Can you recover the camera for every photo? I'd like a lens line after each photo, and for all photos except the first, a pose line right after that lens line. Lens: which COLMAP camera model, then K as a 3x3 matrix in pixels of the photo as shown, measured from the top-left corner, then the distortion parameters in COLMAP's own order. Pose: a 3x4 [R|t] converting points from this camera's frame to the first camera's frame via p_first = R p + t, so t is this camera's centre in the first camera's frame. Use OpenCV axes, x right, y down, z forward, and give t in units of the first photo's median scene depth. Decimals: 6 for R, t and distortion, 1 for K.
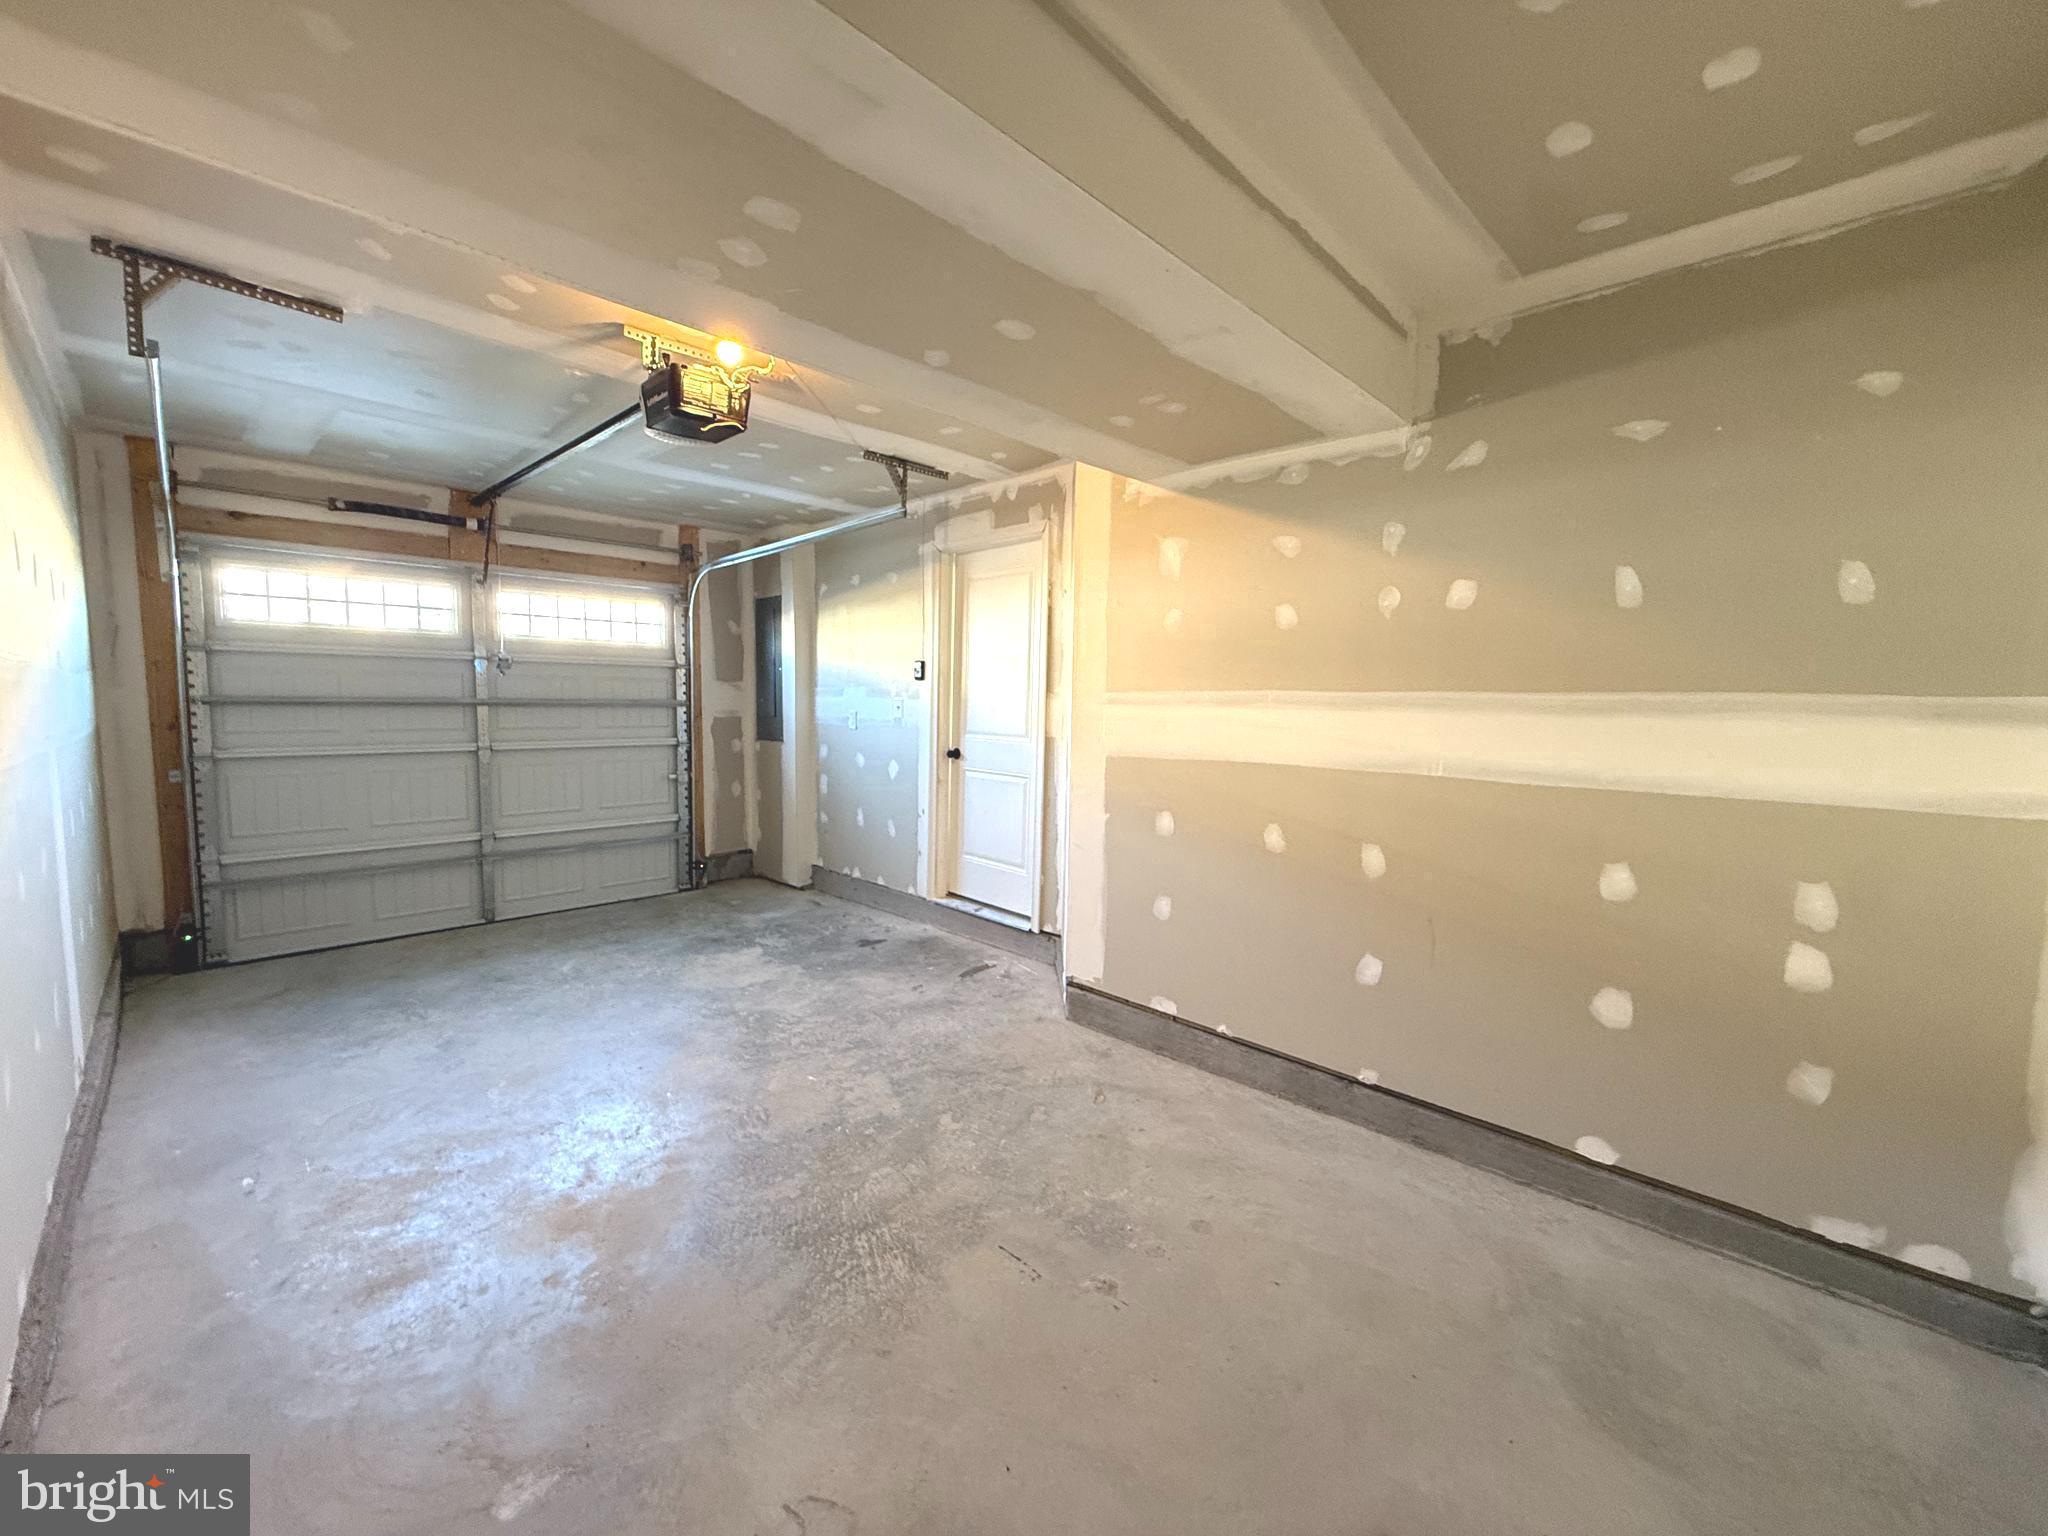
lens RADIAL K [[818.0, 0, 1019.2], [0, 818.0, 768.8], [0, 0, 1]] dist [-0.000641, 0.000559]
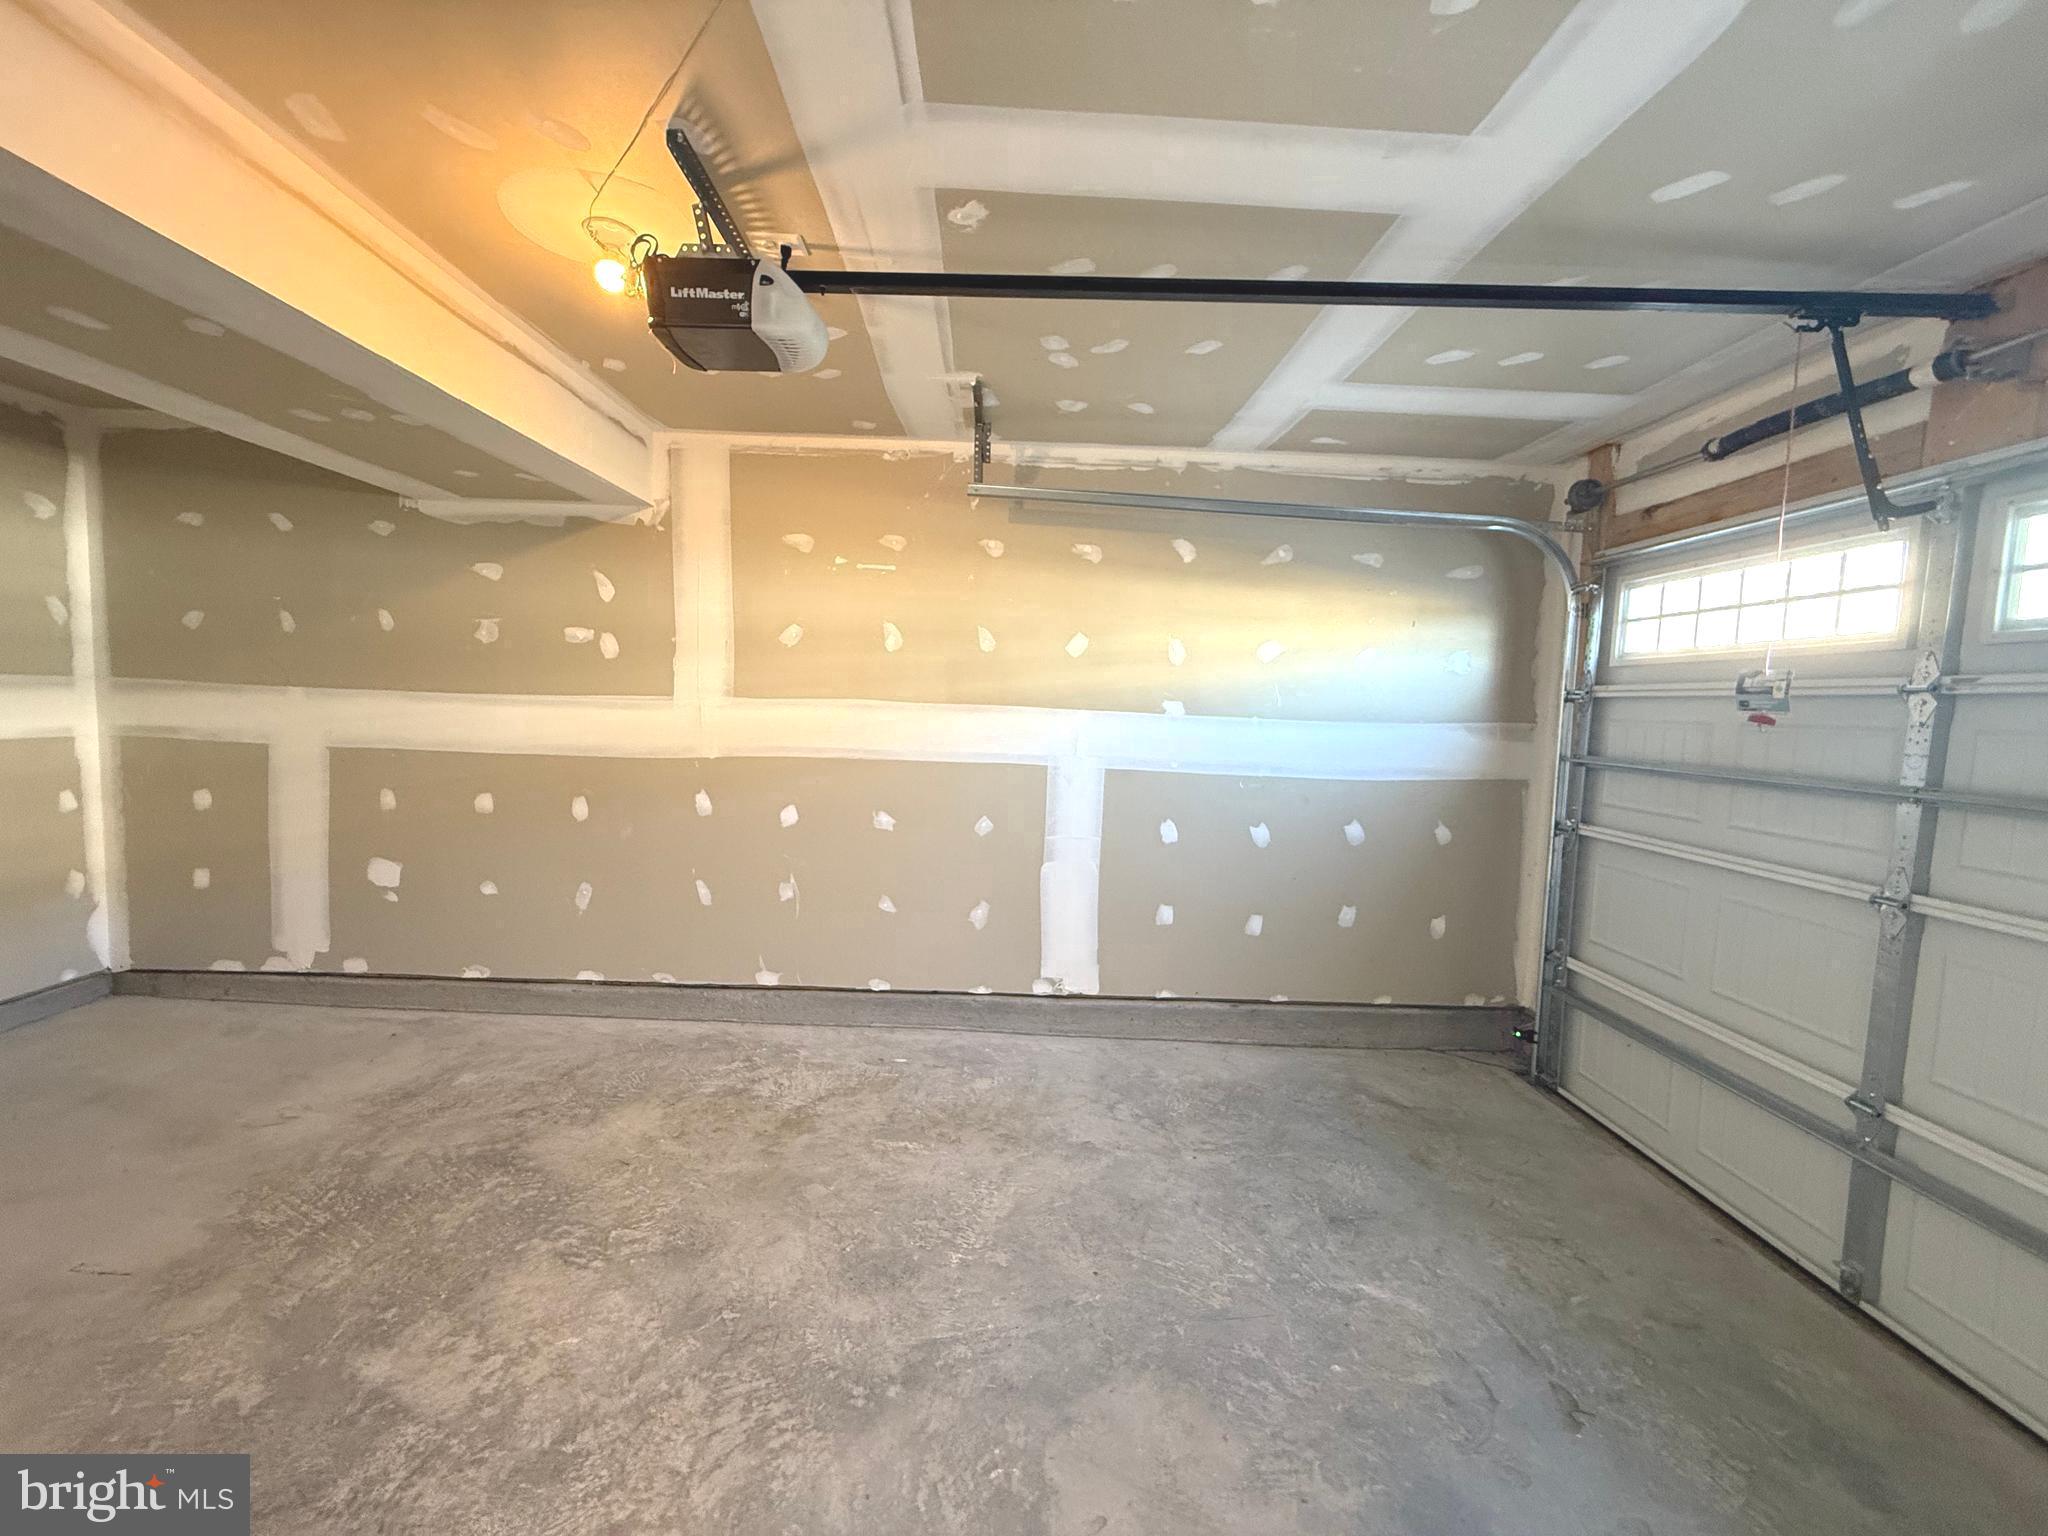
lens RADIAL K [[818.0, 0, 1023.5], [0, 818.0, 768.3], [0, 0, 1]] dist [-0.000641, 0.000559]
pose [[-0.705891, 0.016794, -0.708121, -0.059171], [-0.107103, 0.985694, 0.130142, -0.152095], [0.700176, 0.167708, -0.693994, 1.462322]]
